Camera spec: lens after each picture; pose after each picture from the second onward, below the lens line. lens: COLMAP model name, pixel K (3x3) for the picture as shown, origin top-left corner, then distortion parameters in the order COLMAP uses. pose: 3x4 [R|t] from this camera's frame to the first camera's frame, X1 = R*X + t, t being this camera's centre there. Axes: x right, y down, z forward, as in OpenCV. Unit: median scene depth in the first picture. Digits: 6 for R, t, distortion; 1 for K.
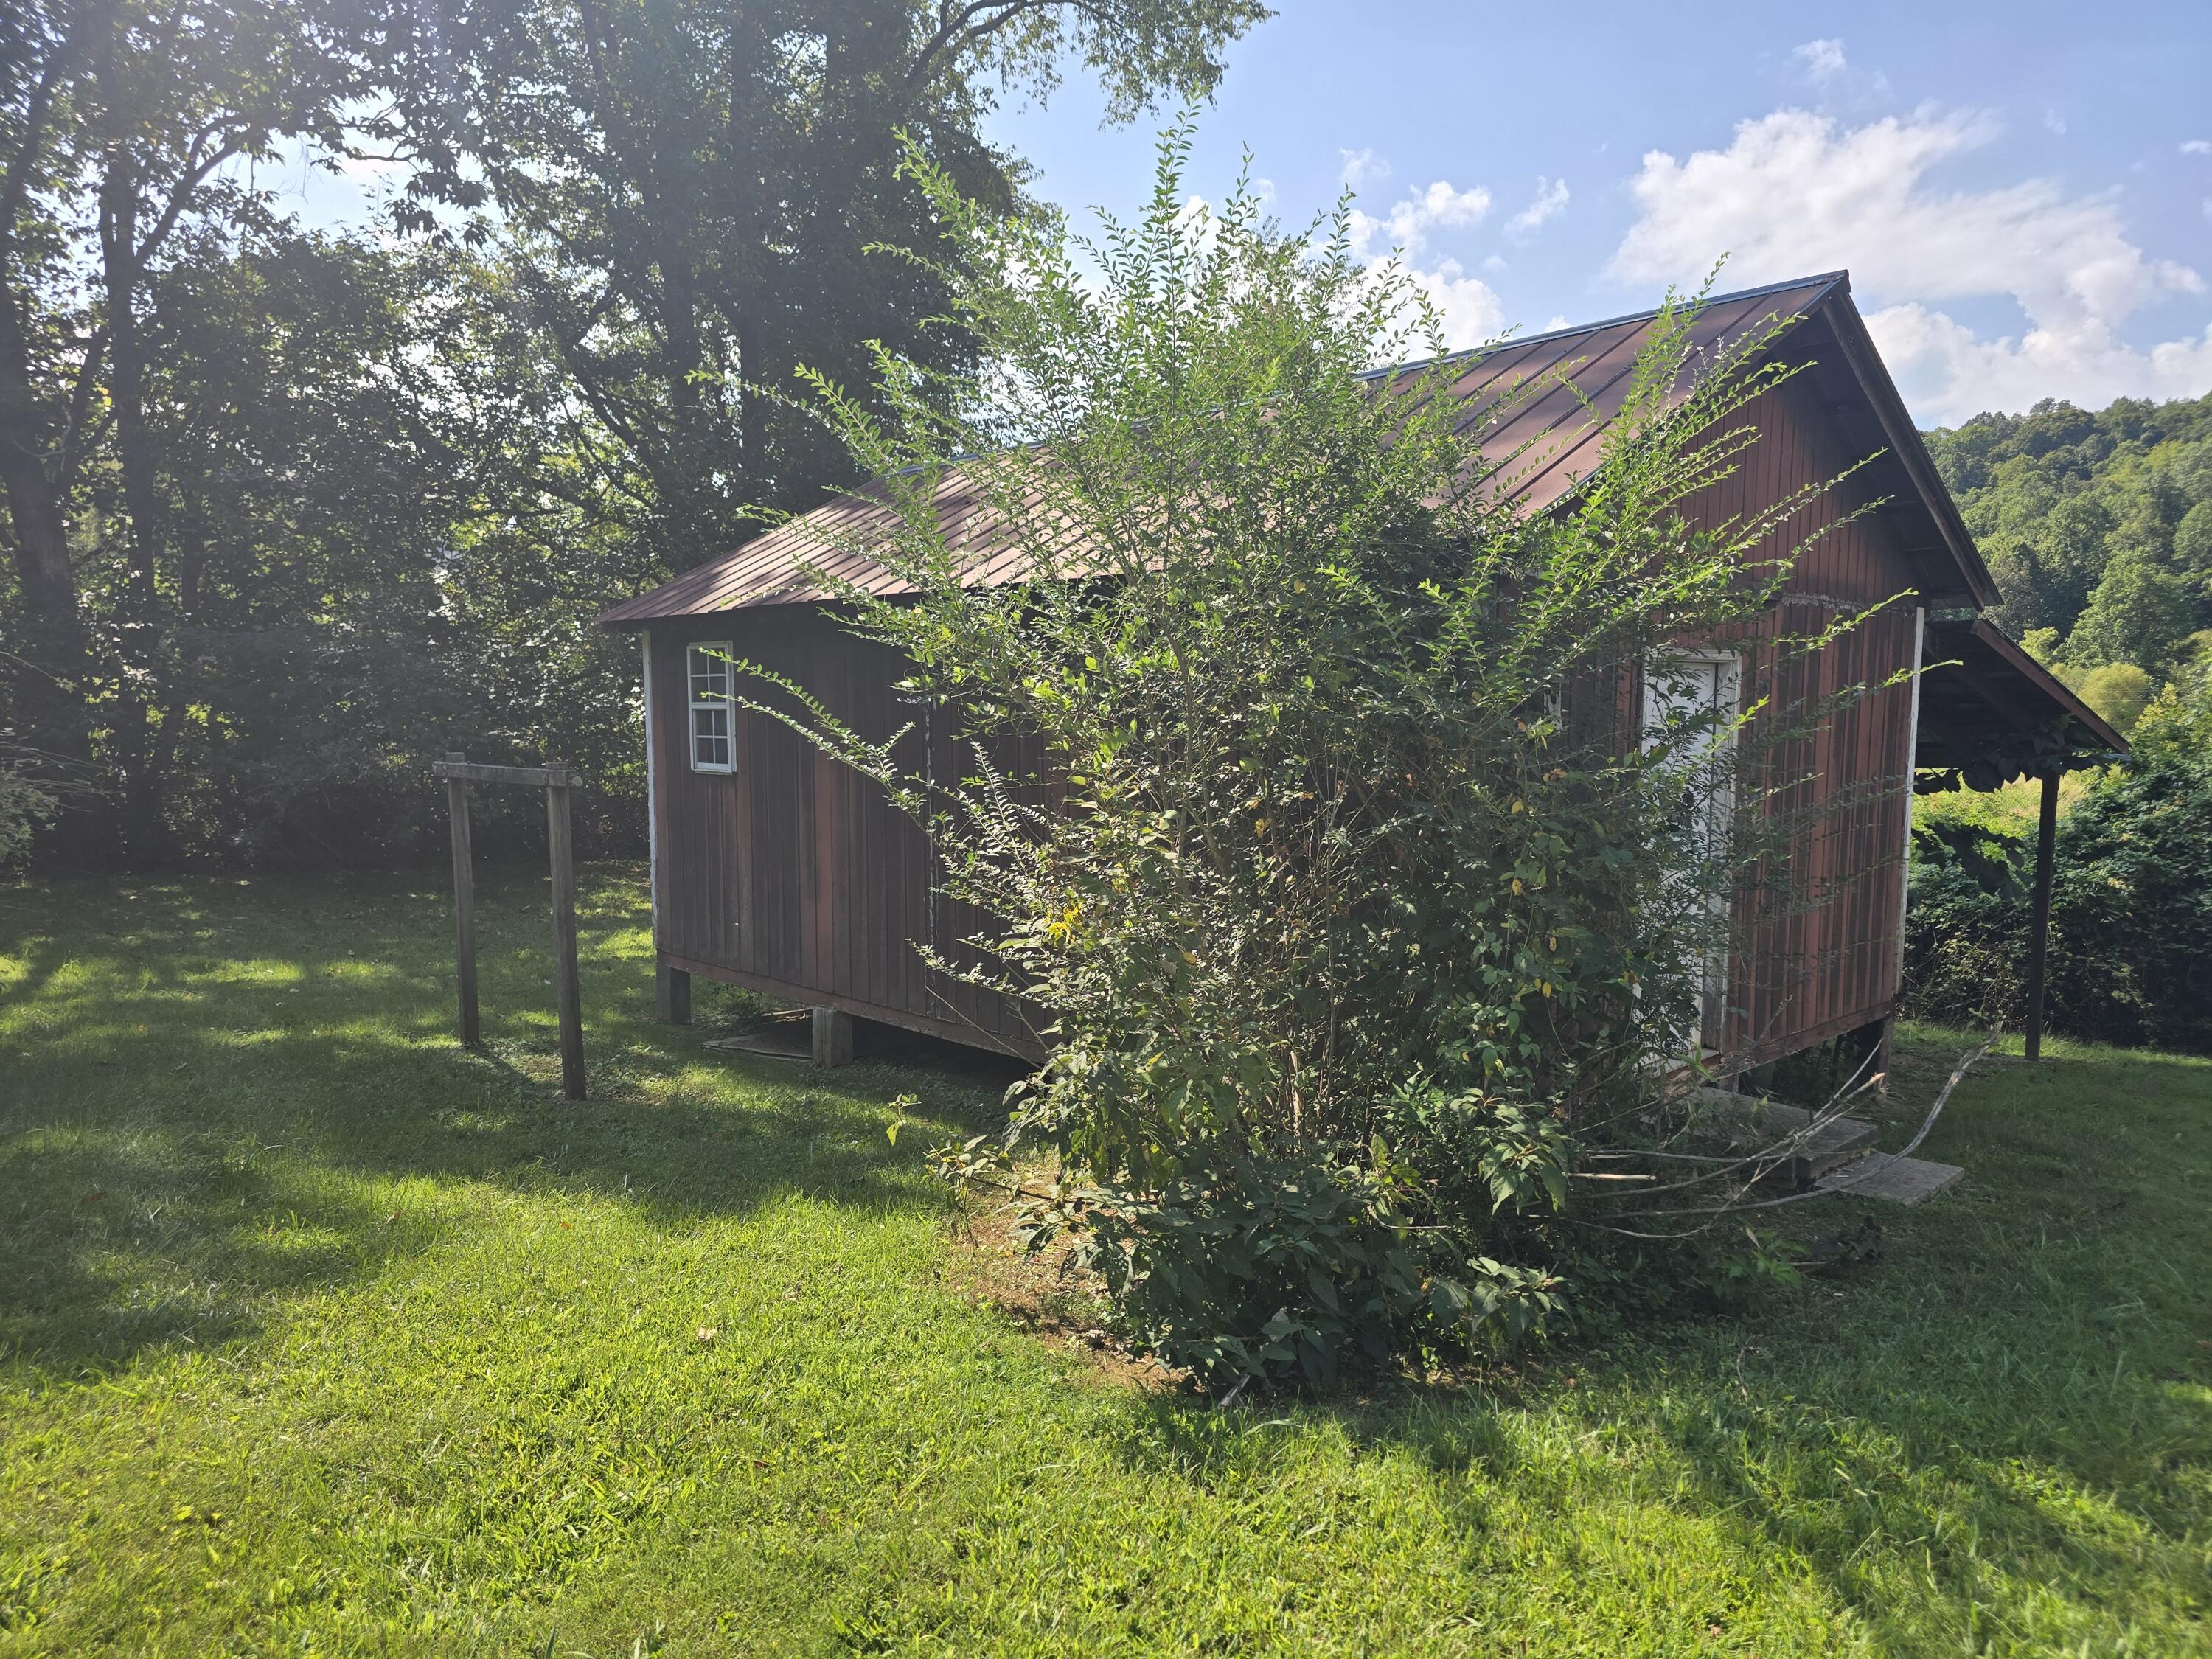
lens RADIAL K [[1470.0, 0, 1091.2], [0, 1470.0, 824.6], [0, 0, 1]] dist [0.054117, -0.036009]
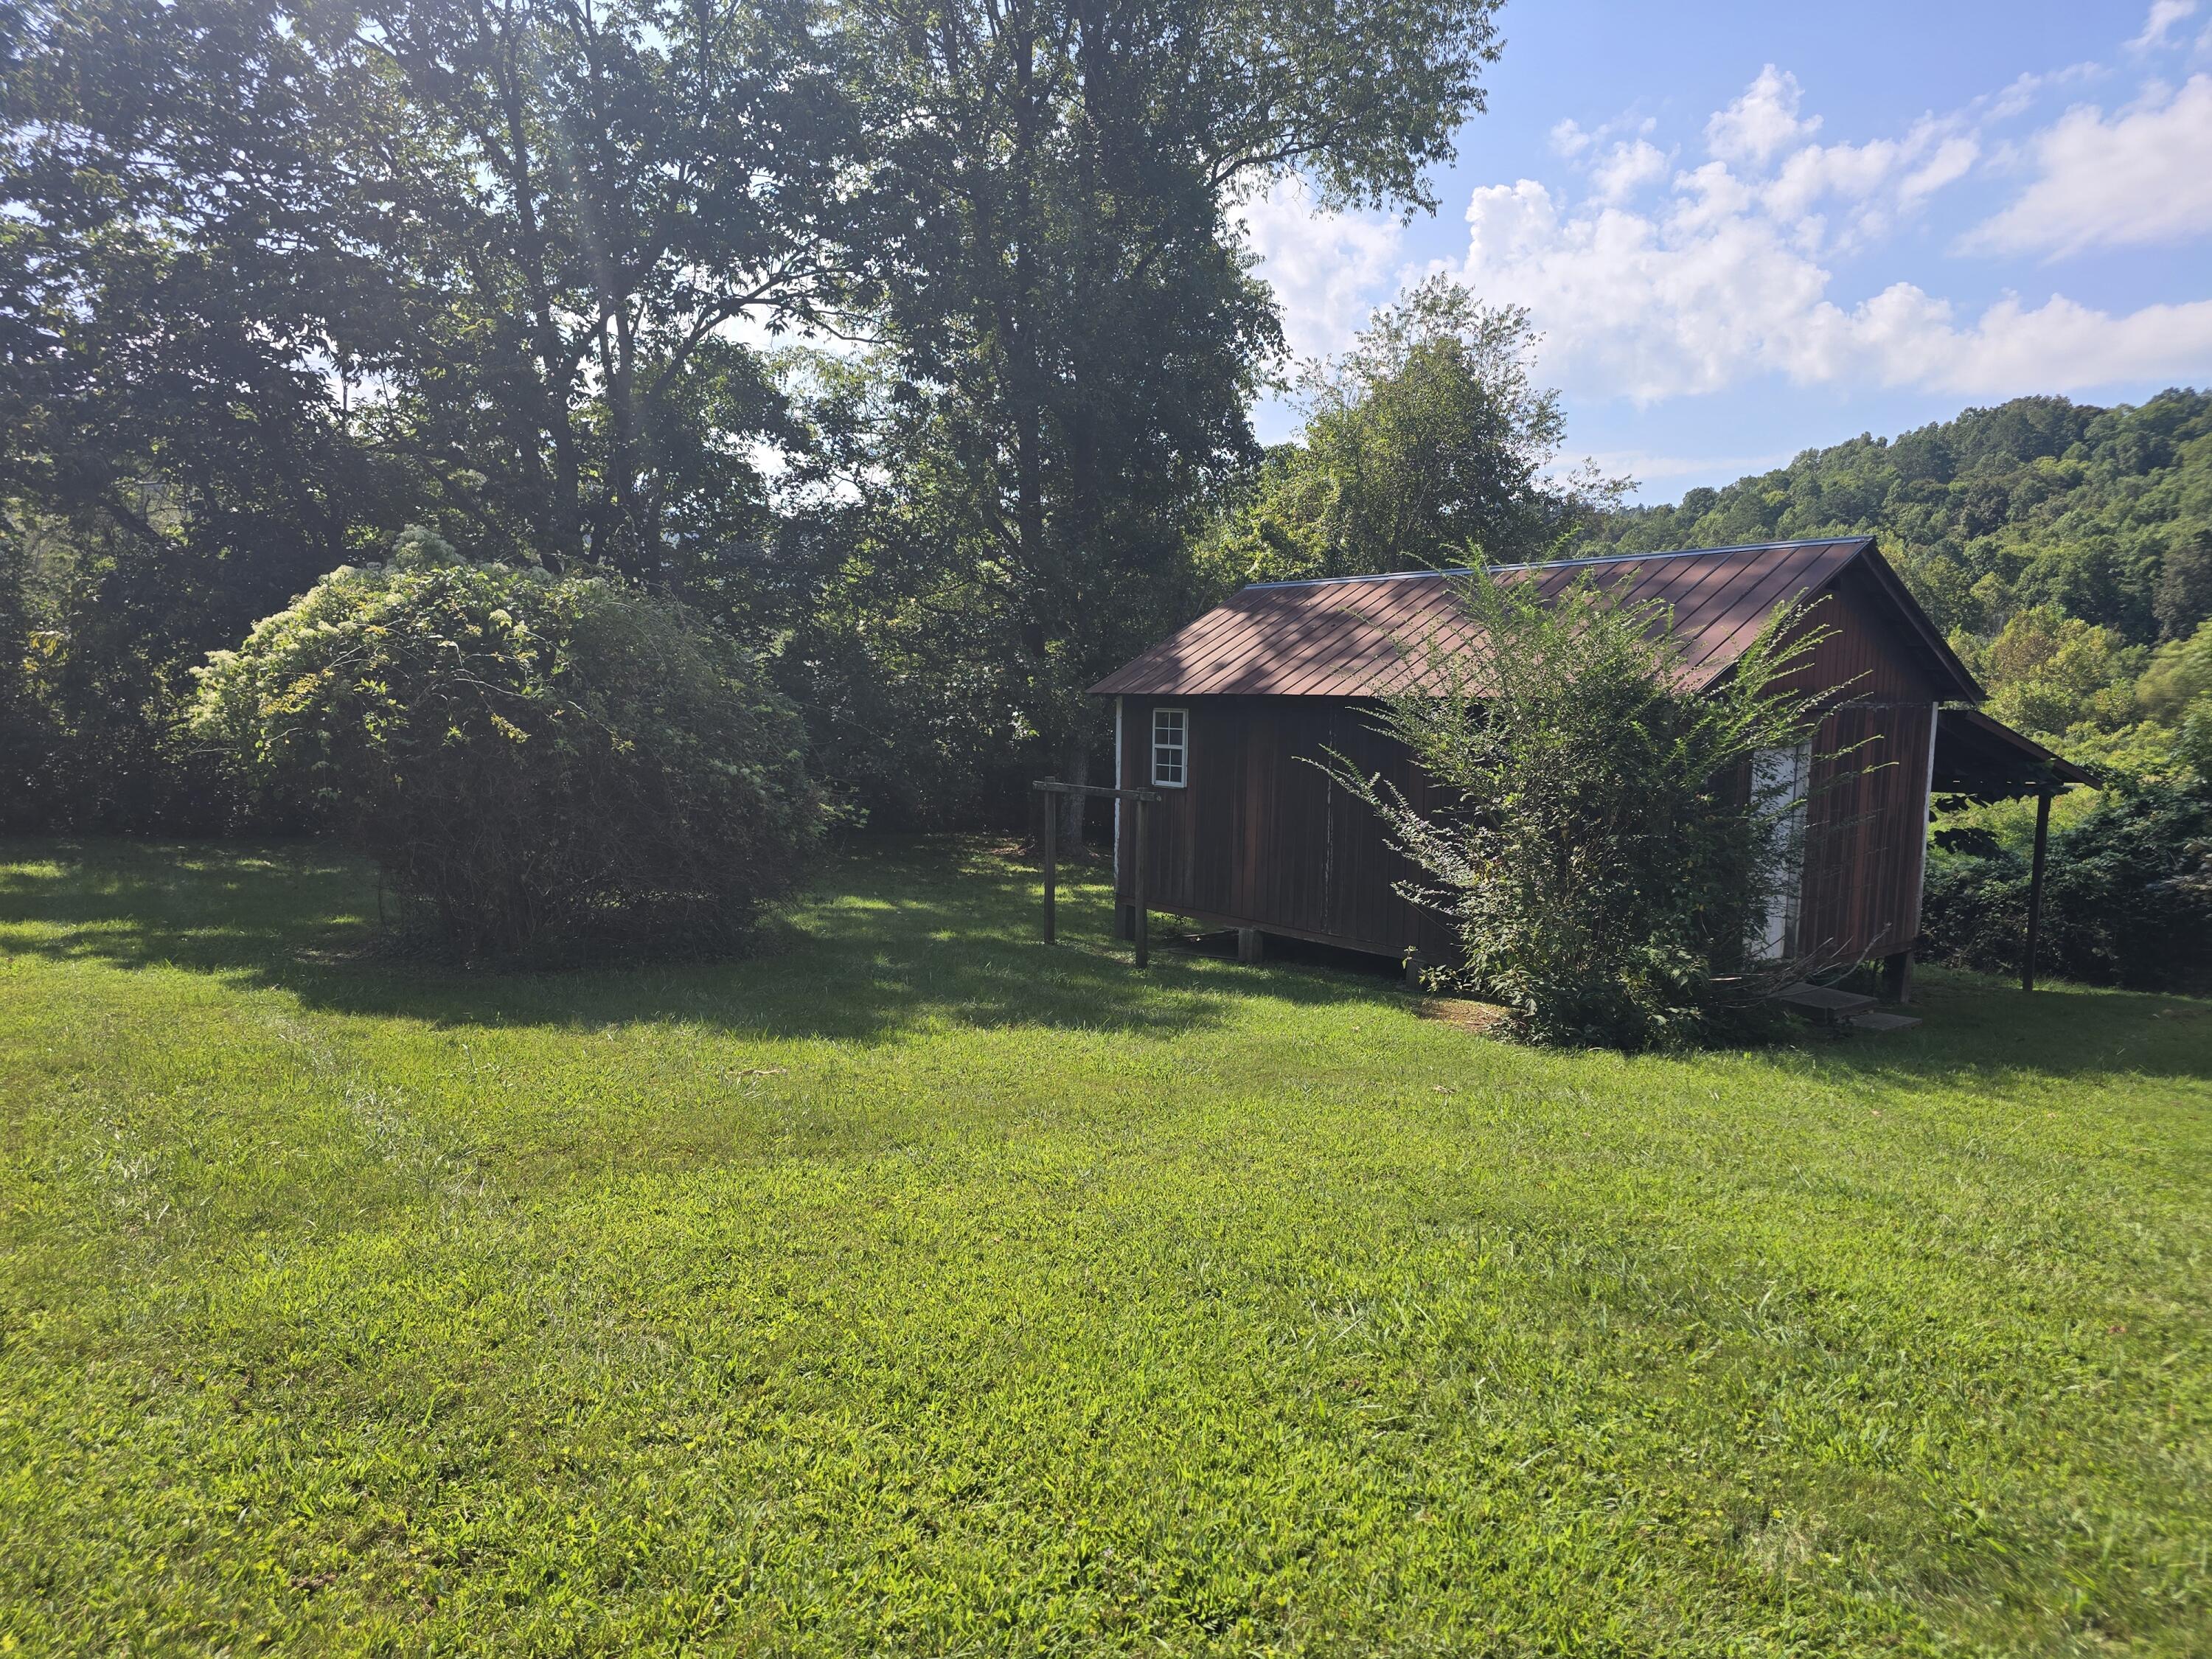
lens RADIAL K [[1470.0, 0, 1078.5], [0, 1470.0, 857.0], [0, 0, 1]] dist [0.054117, -0.036009]
pose [[0.996194, 0.020389, -0.084746, -0.178145], [-0.017494, 0.999242, 0.034769, -0.010657], [0.085391, -0.033154, 0.995796, -0.526777]]
